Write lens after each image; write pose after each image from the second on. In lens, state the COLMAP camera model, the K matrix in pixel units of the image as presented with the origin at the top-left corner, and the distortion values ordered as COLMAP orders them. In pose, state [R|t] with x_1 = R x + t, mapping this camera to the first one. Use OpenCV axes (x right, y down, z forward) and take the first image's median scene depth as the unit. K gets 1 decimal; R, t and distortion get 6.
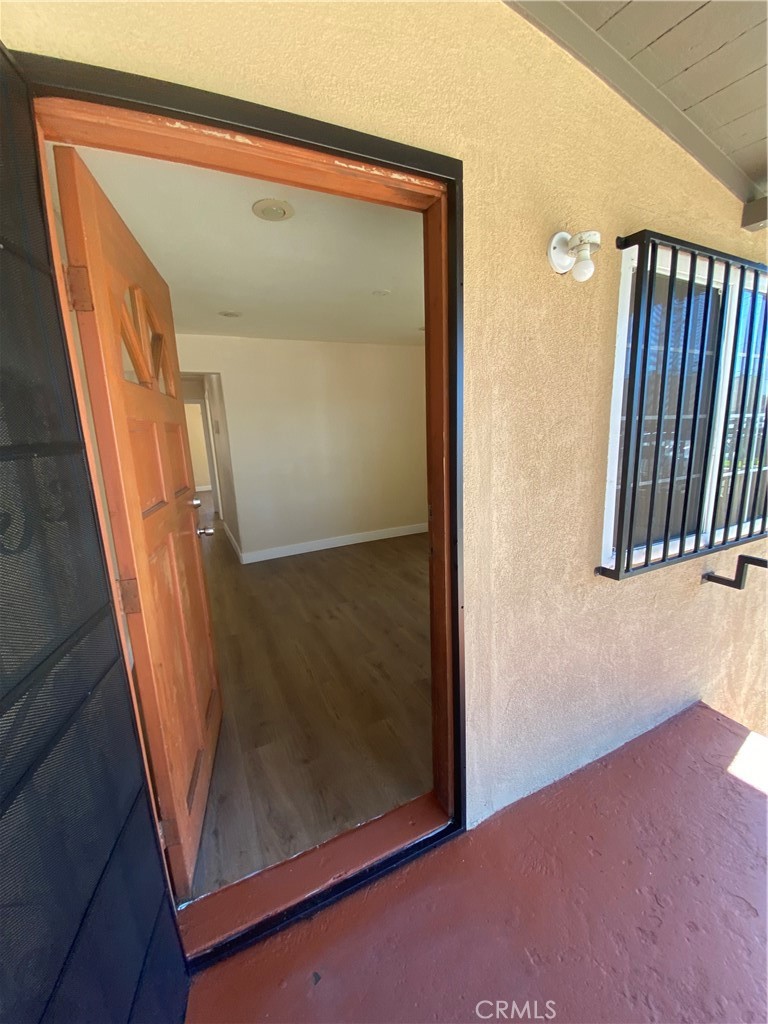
lens RADIAL K [[416.1, 0, 384.2], [0, 416.1, 511.2], [0, 0, 1]] dist [-0.013207, -0.002940]
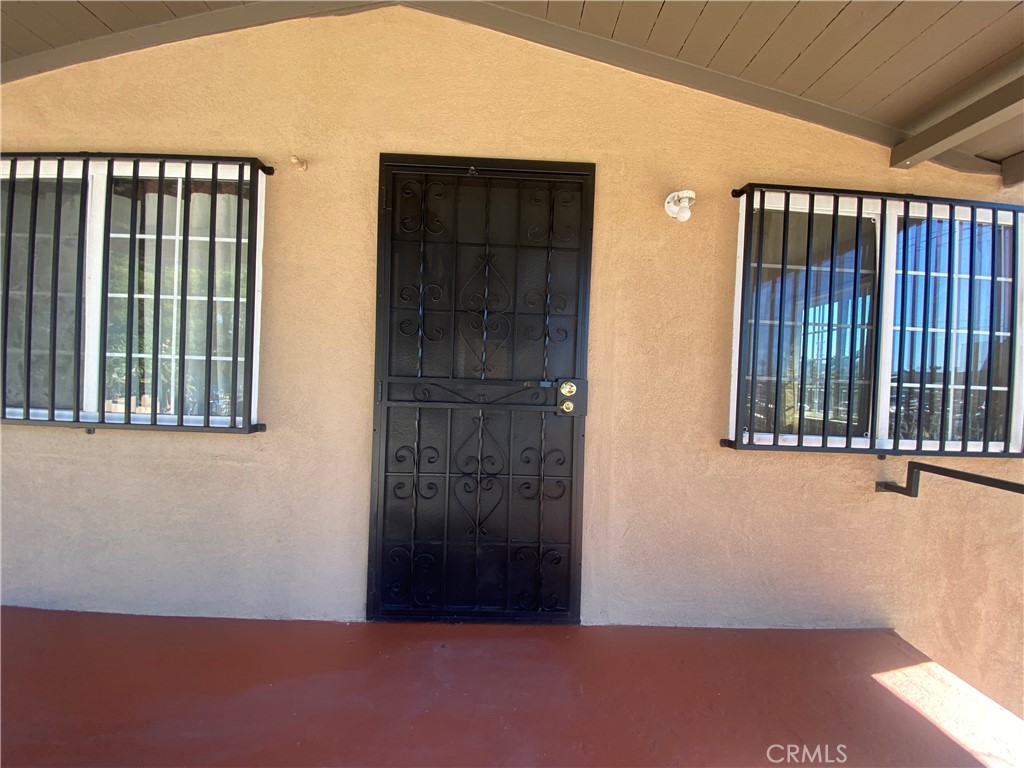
lens RADIAL K [[416.1, 0, 507.8], [0, 416.1, 382.6], [0, 0, 1]] dist [-0.013207, -0.002940]
pose [[0.909382, 0.075155, -0.409116, 0.469126], [-0.149504, 0.976873, -0.152863, 0.277044], [0.388166, 0.200175, 0.899587, -0.392268]]
